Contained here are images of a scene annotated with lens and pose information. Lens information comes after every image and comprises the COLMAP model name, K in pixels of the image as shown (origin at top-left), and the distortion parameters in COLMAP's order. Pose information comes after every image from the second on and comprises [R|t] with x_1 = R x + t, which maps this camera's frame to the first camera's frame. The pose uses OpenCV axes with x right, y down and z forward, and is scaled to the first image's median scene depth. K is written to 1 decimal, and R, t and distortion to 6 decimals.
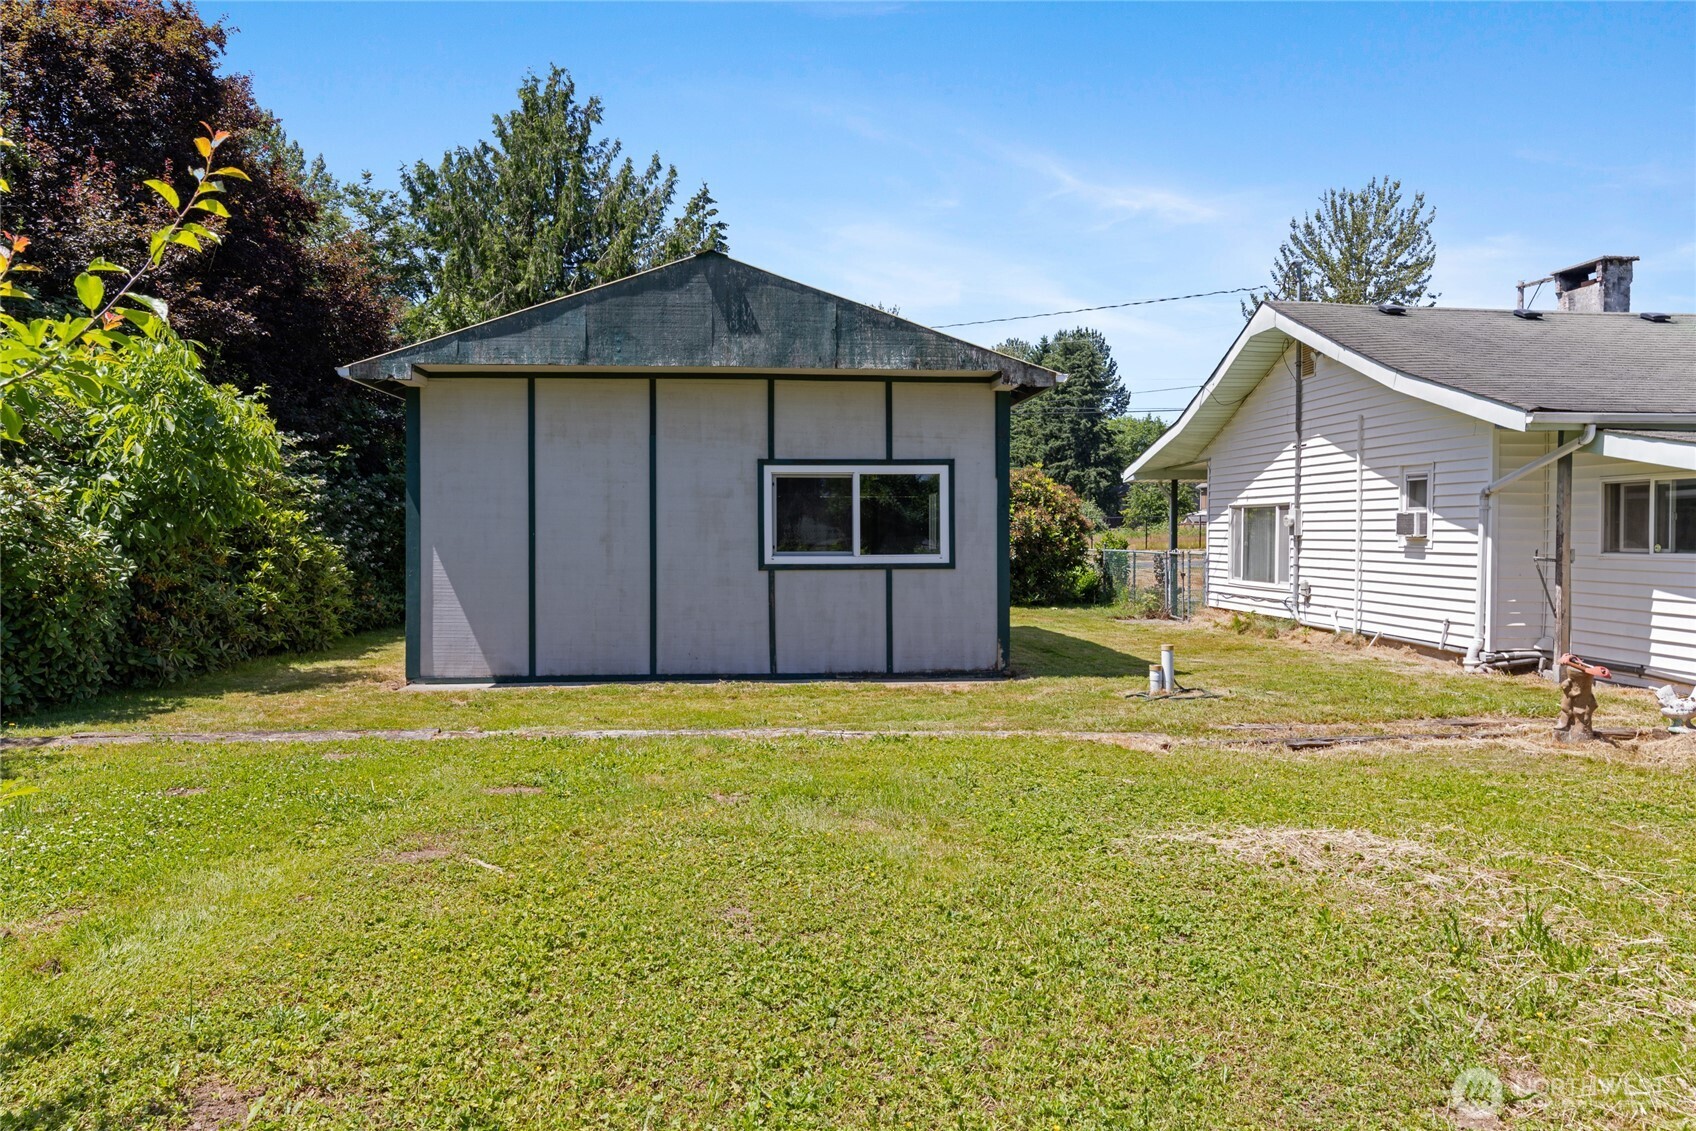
lens RADIAL K [[1210.3, 0, 848.0], [0, 1210.3, 565.5], [0, 0, 1]] dist [-0.002252, -0.000749]
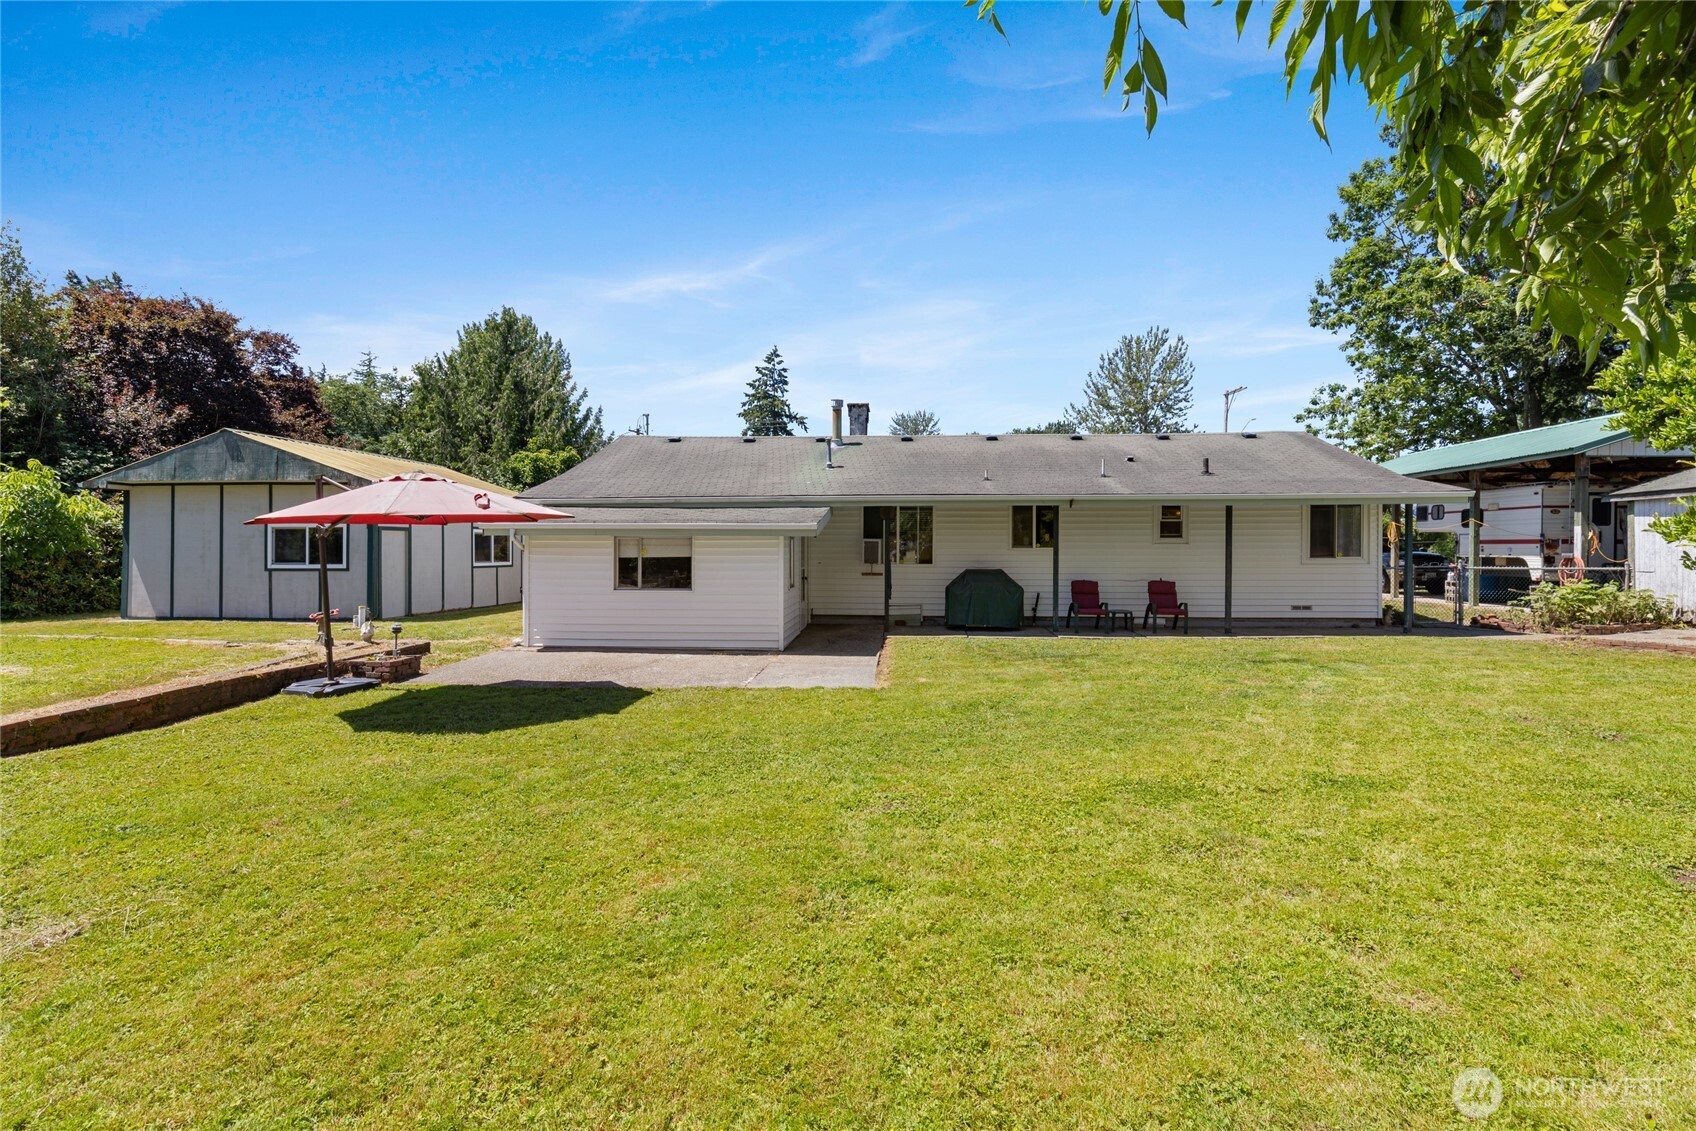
lens RADIAL K [[747.6, 0, 848.0], [0, 747.6, 565.5], [0, 0, 1]] dist [0.013248, 0.000009]
pose [[0.985636, 0.007323, -0.168725, 0.924929], [-0.008178, 0.999957, -0.004375, -0.006721], [0.168686, 0.005692, 0.985653, -0.135324]]
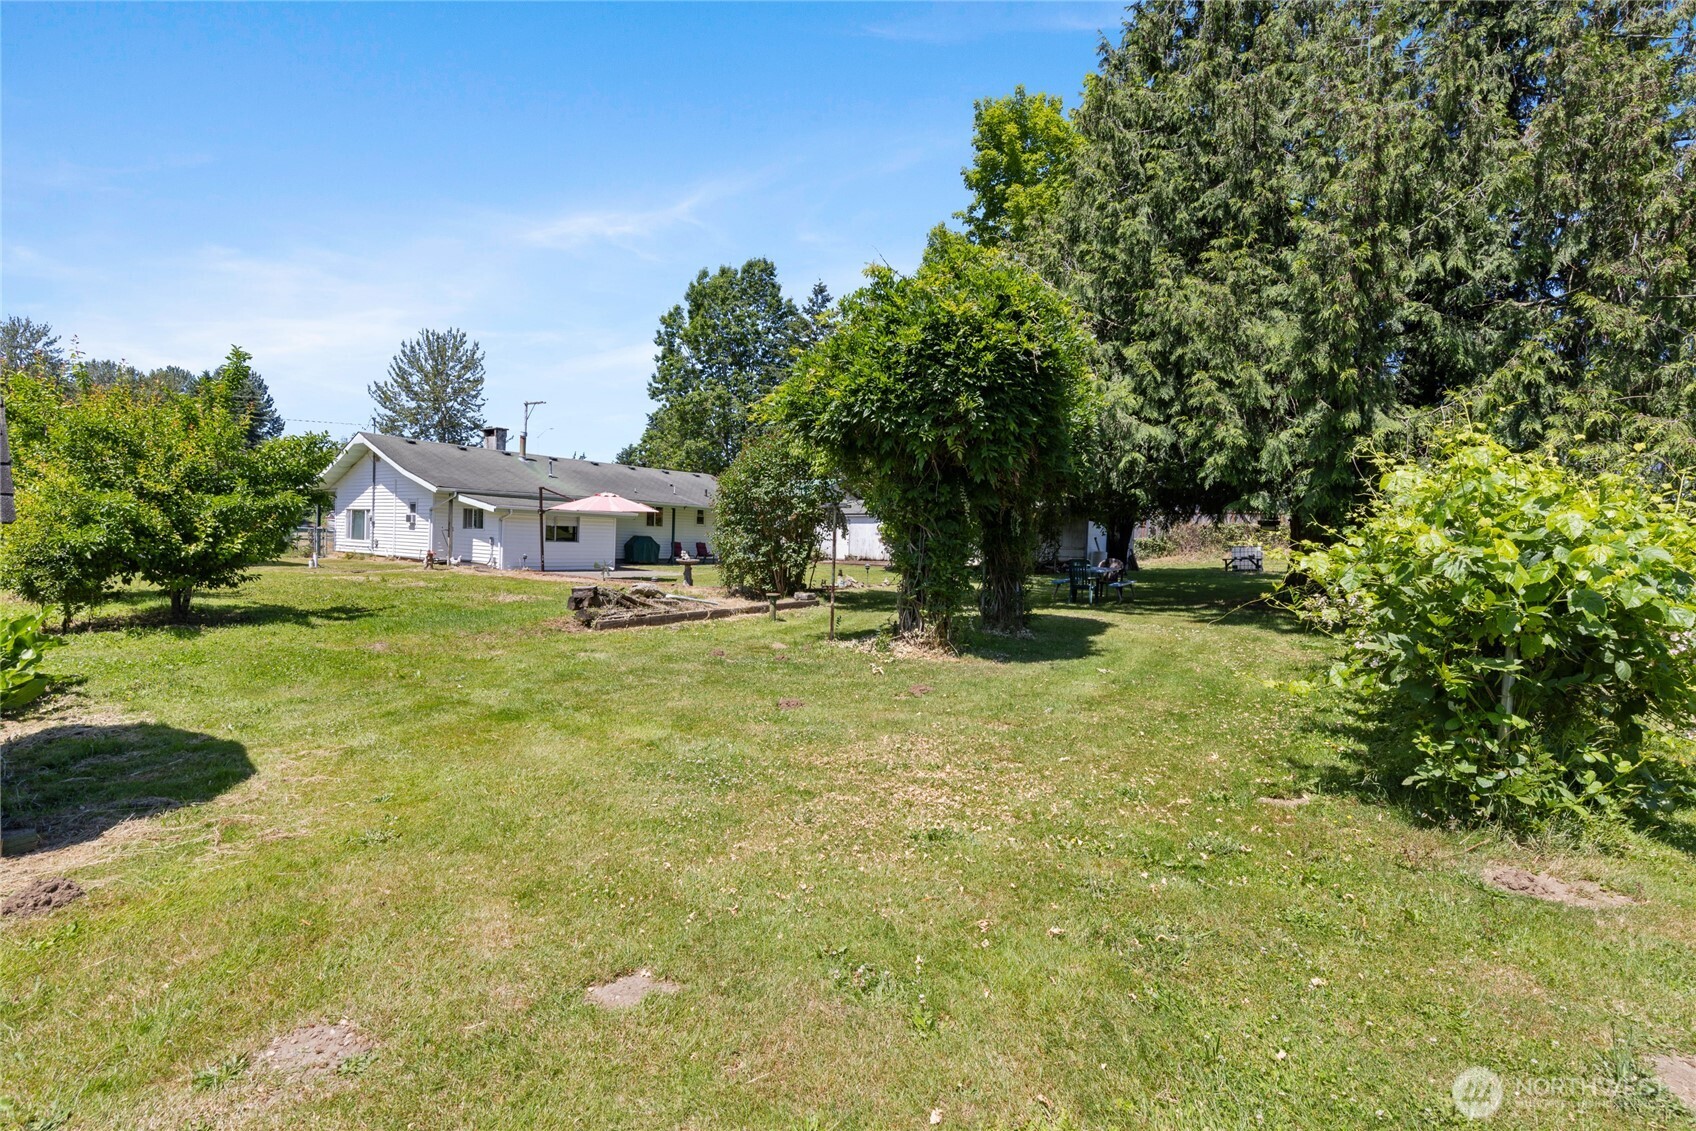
lens RADIAL K [[784.5, 0, 848.0], [0, 784.5, 565.5], [0, 0, 1]] dist [0.000275, -0.000060]
pose [[0.656873, -0.003437, 0.753993, -0.240035], [-0.010386, 0.999853, 0.013606, 0.037039], [-0.753930, -0.016768, 0.656741, -0.911309]]
